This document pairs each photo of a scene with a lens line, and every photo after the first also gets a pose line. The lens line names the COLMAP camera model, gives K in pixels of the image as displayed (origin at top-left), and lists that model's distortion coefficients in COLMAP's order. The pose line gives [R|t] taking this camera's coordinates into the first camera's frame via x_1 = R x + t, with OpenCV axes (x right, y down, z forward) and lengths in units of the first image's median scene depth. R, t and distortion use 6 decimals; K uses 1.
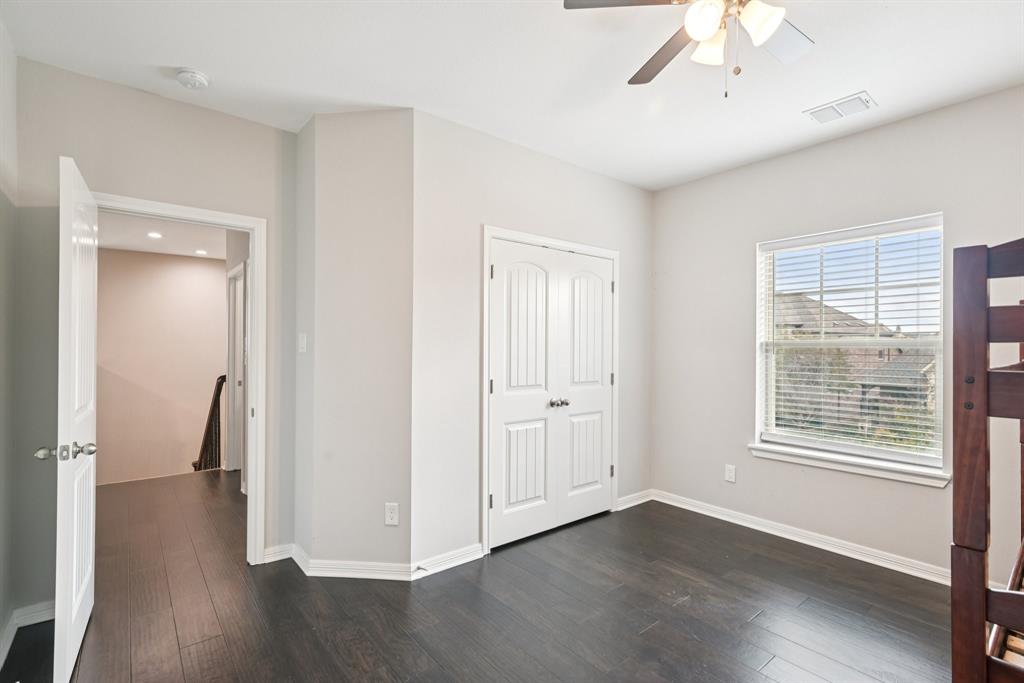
lens RADIAL K [[469.8, 0, 516.4], [0, 469.8, 344.5], [0, 0, 1]] dist [-0.001197, -0.000175]
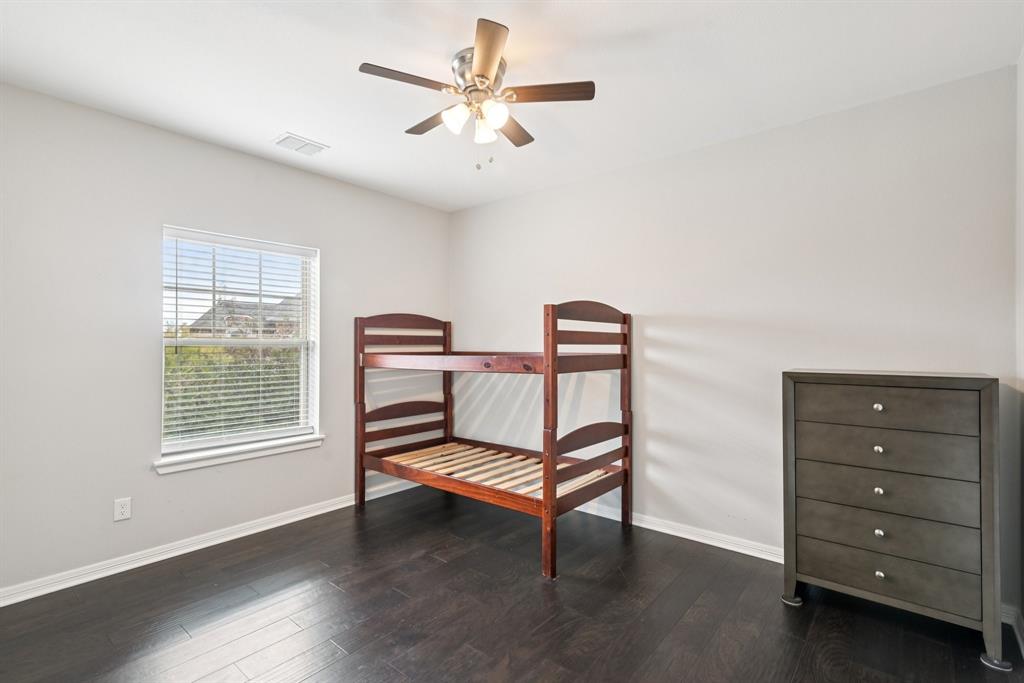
lens RADIAL K [[469.8, 0, 516.1], [0, 469.8, 344.1], [0, 0, 1]] dist [-0.001197, -0.000175]
pose [[-0.197413, 0.004793, 0.980309, -0.566309], [-0.006075, 0.999963, -0.006113, 0.004742], [-0.980302, -0.007163, -0.197376, 0.679373]]
